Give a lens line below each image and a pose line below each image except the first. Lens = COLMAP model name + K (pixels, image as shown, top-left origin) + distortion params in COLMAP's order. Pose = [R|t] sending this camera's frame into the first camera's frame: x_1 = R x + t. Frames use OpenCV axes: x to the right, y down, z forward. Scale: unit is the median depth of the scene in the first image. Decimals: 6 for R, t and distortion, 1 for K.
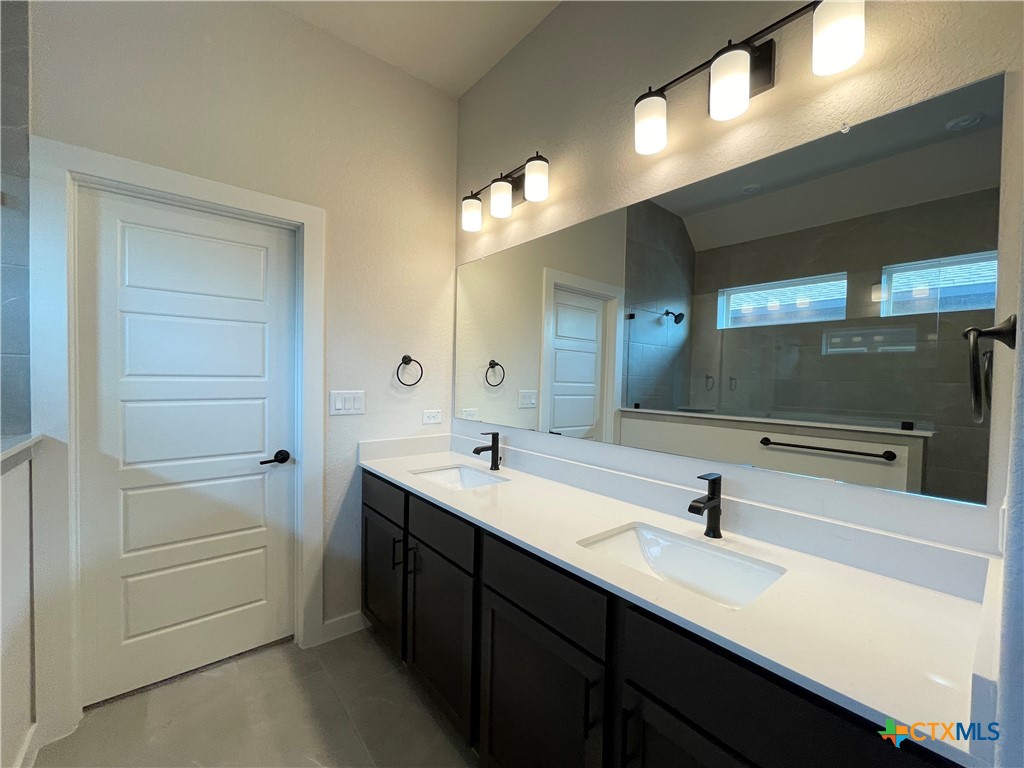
lens RADIAL K [[415.1, 0, 512.8], [0, 415.1, 389.5], [0, 0, 1]] dist [0.002800, -0.000595]
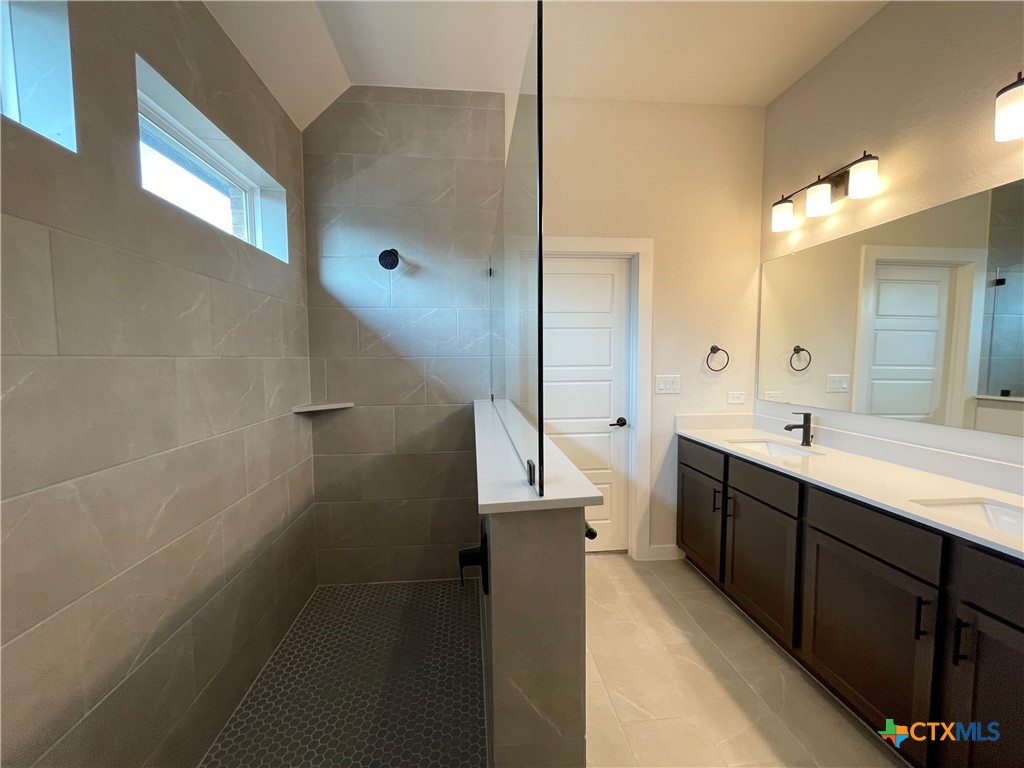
lens RADIAL K [[415.1, 0, 512.1], [0, 415.1, 387.0], [0, 0, 1]] dist [0.002800, -0.000595]
pose [[0.827327, 0.014104, -0.561544, -0.071762], [0.003872, 0.999518, 0.030810, -0.002360], [0.561708, -0.027665, 0.826873, -0.364499]]
